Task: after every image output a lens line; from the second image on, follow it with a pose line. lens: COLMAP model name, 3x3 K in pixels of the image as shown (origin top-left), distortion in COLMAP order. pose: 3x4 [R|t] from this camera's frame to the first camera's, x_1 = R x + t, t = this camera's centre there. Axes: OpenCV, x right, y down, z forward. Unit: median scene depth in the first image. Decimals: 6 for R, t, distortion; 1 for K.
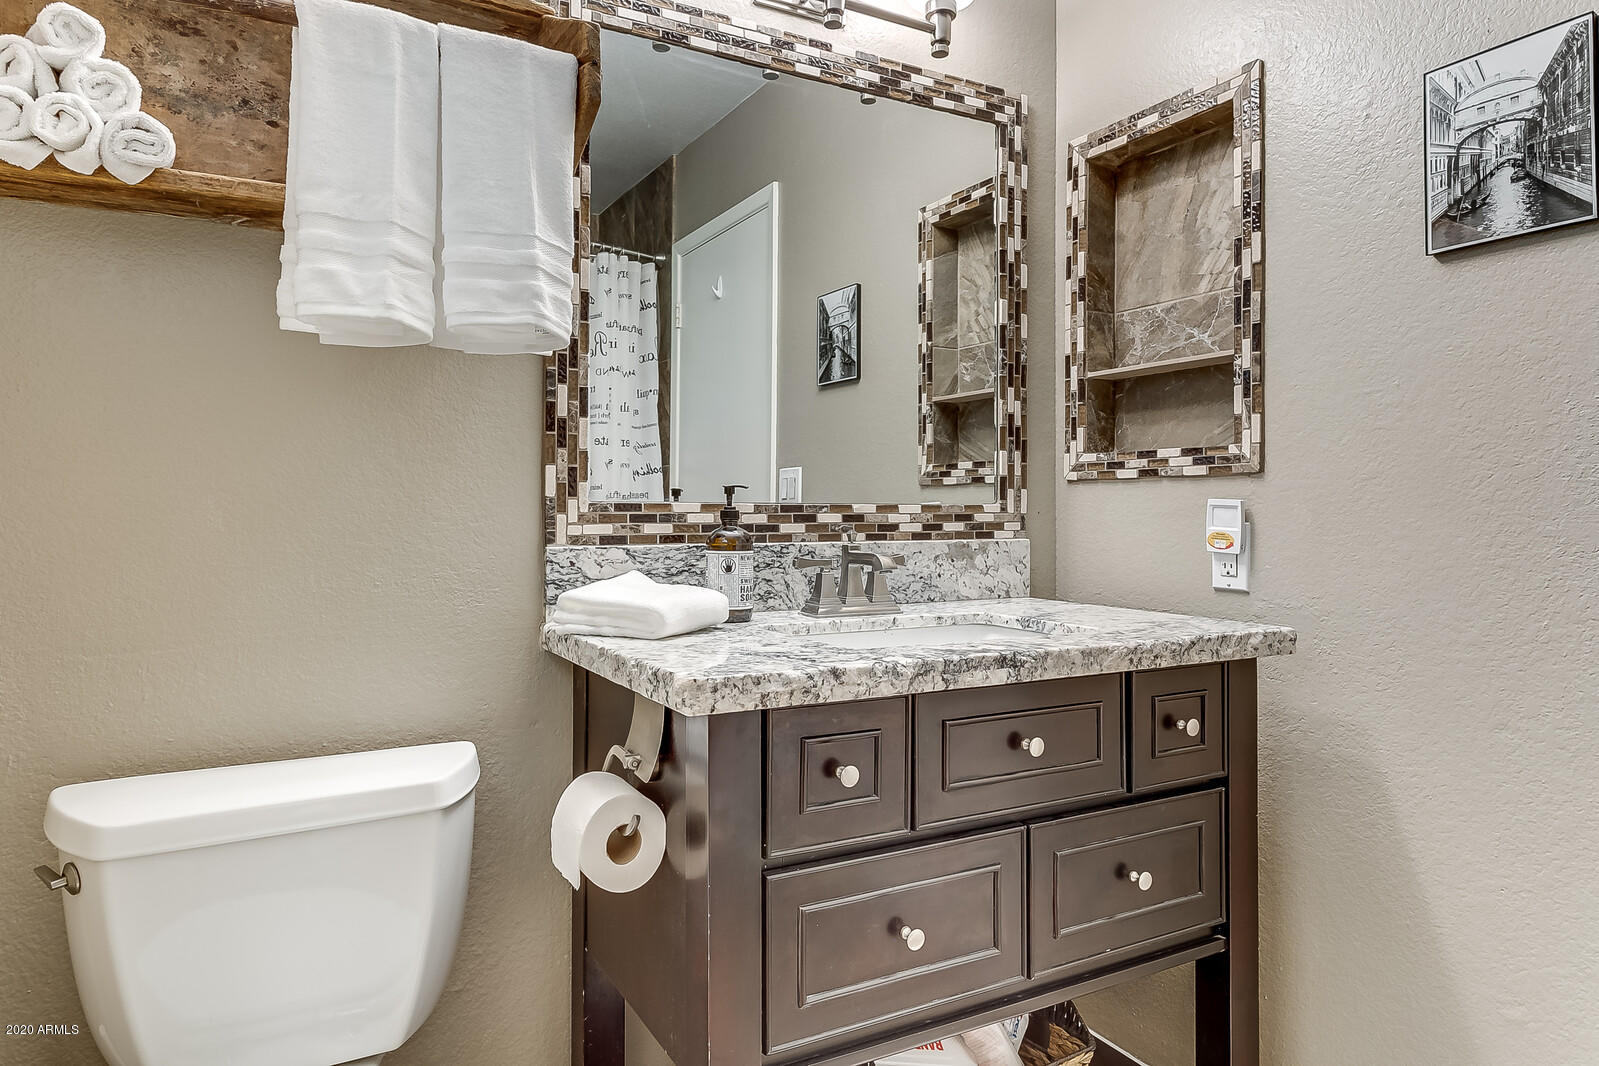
lens RADIAL K [[987.5, 0, 806.9], [0, 987.5, 504.7], [0, 0, 1]] dist [-0.002003, -0.002275]
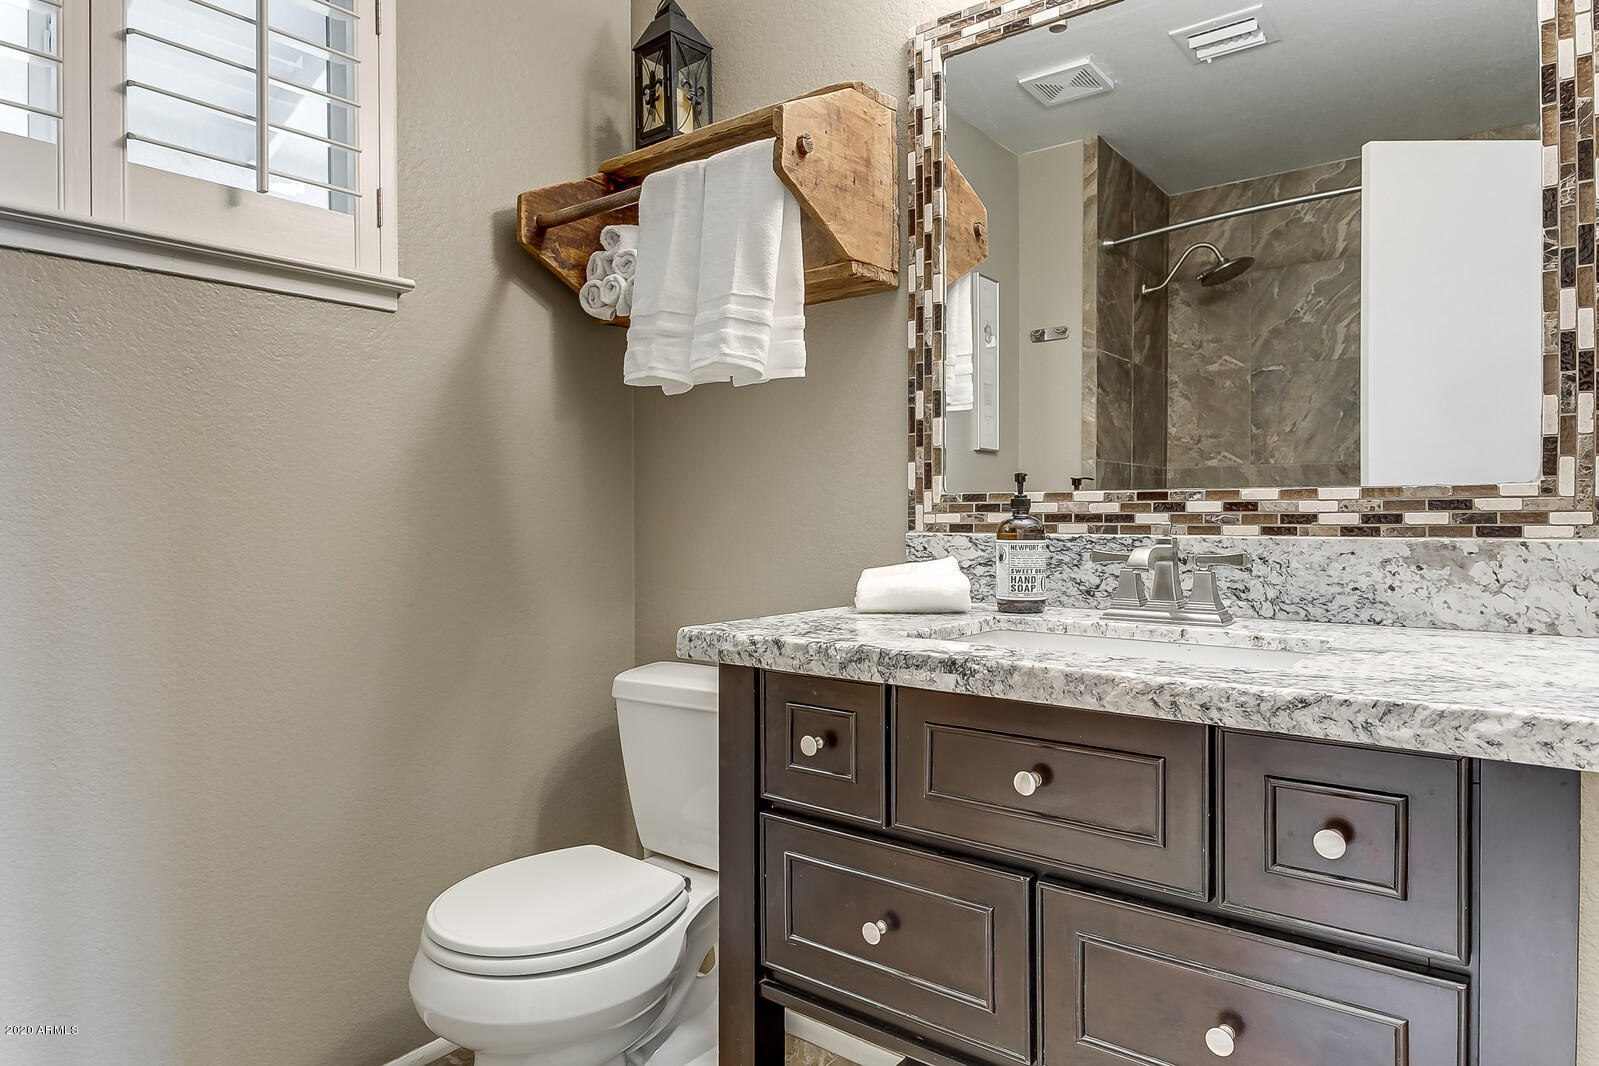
lens RADIAL K [[987.5, 0, 799.3], [0, 987.5, 527.8], [0, 0, 1]] dist [-0.002003, -0.002275]
pose [[0.386610, 0.009863, -0.922191, 0.718351], [0.010573, 0.999830, 0.015126, 0.016869], [0.922183, -0.015599, 0.386440, 0.409630]]
